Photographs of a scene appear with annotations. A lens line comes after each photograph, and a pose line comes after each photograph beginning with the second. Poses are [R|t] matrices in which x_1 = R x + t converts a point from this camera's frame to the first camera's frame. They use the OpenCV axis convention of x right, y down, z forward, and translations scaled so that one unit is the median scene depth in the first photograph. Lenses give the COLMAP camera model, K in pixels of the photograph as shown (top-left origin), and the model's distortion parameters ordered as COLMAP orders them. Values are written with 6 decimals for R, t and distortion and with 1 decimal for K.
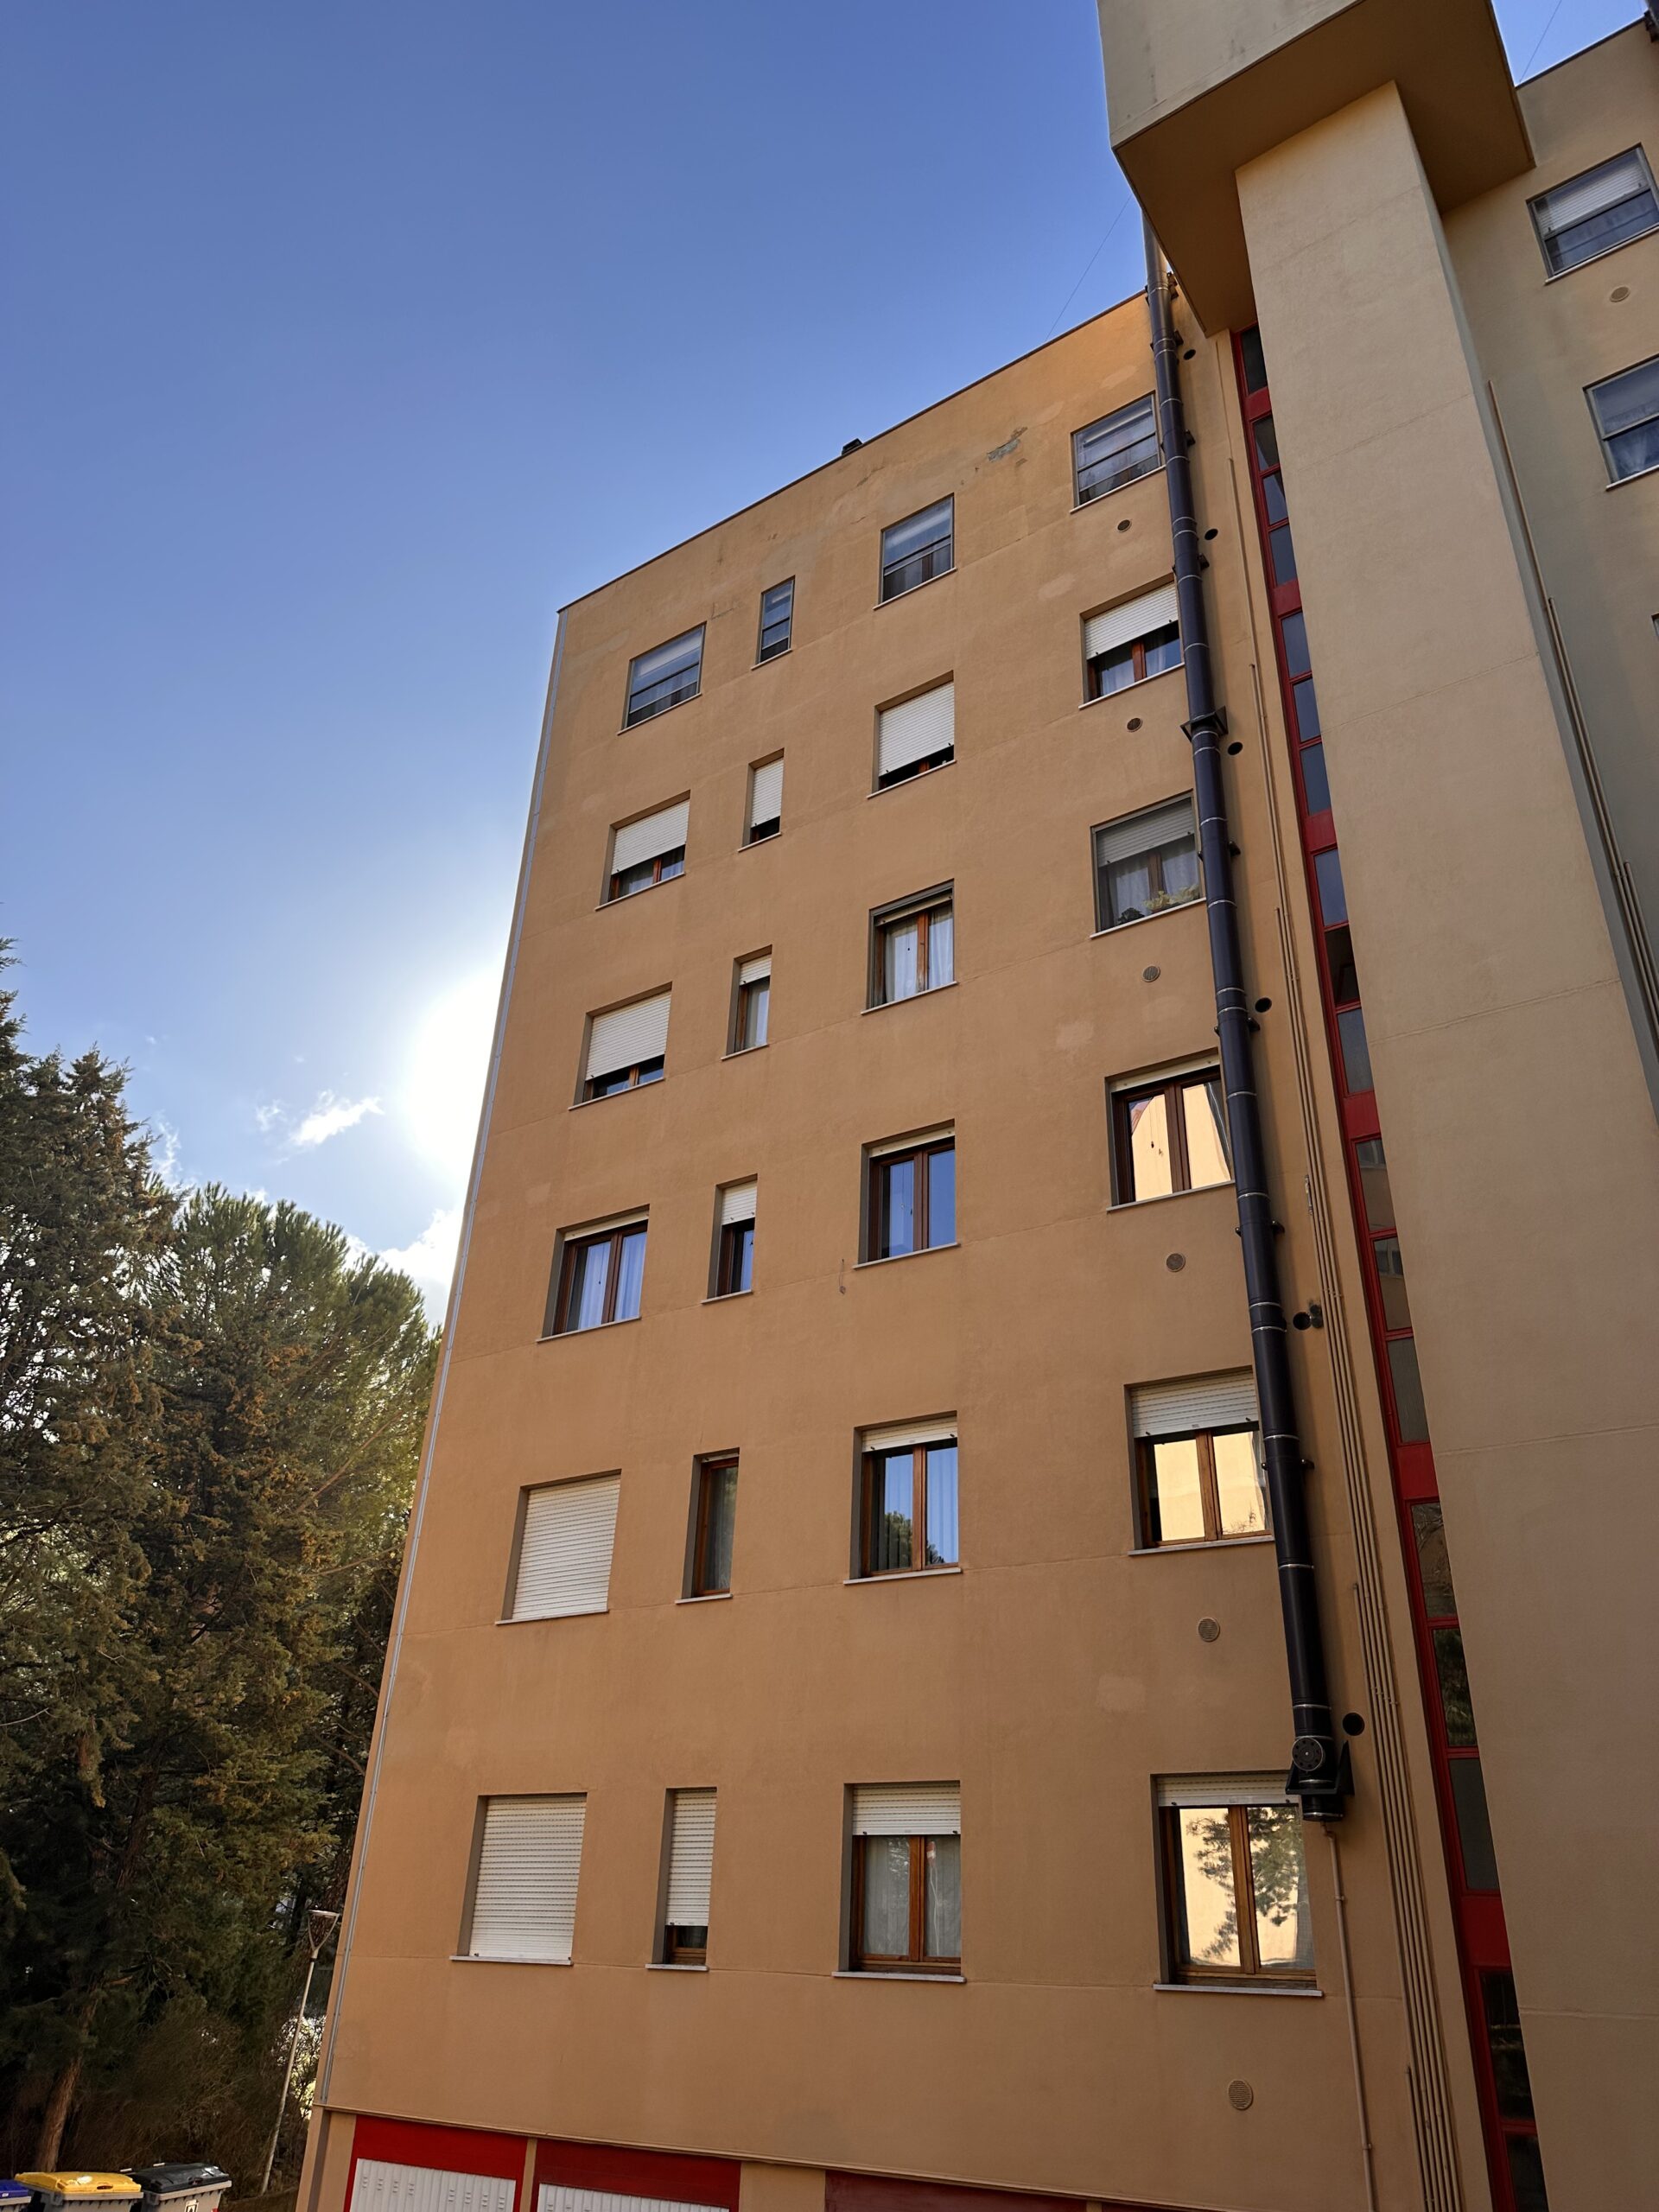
lens RADIAL K [[1539.9, 0, 830.0], [0, 1539.9, 1099.4], [0, 0, 1]] dist [0.054158, -0.028944]
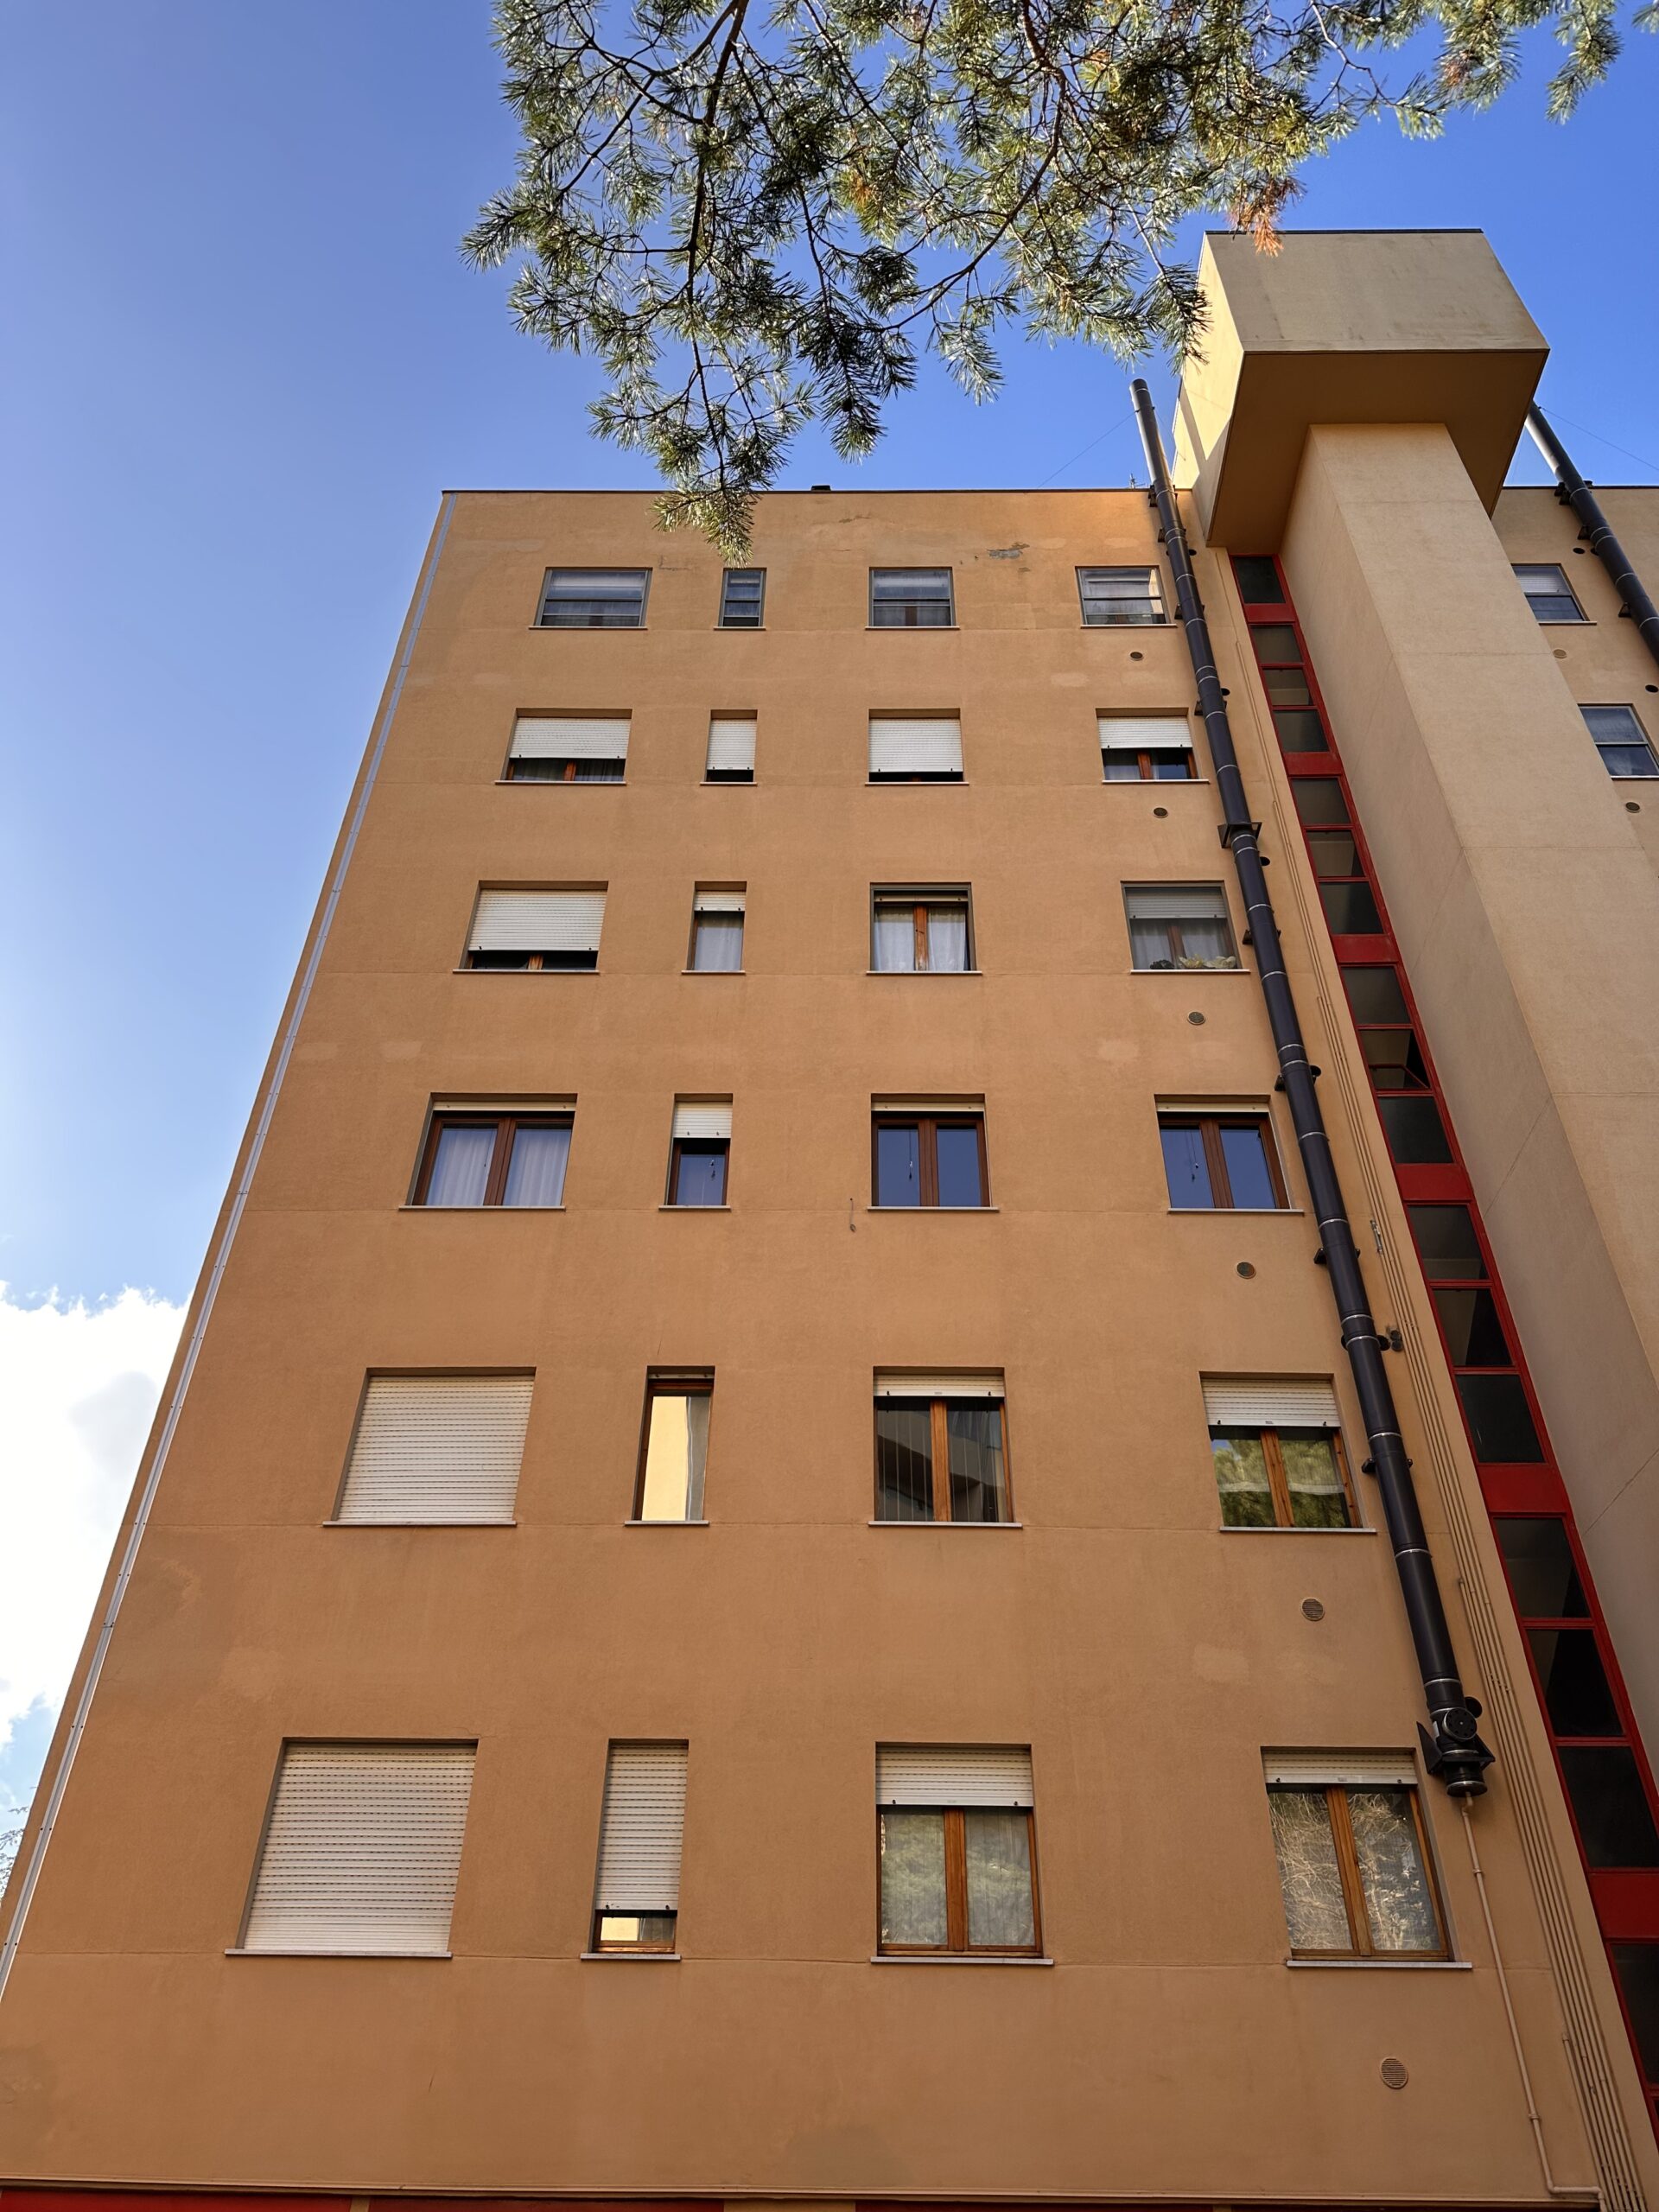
lens RADIAL K [[1539.9, 0, 833.4], [0, 1539.9, 1115.3], [0, 0, 1]] dist [0.054158, -0.028944]
pose [[0.835003, 0.324859, 0.444113, -0.410986], [-0.252441, 0.943333, -0.215399, 0.249828], [-0.488921, 0.067746, 0.869693, 0.200725]]
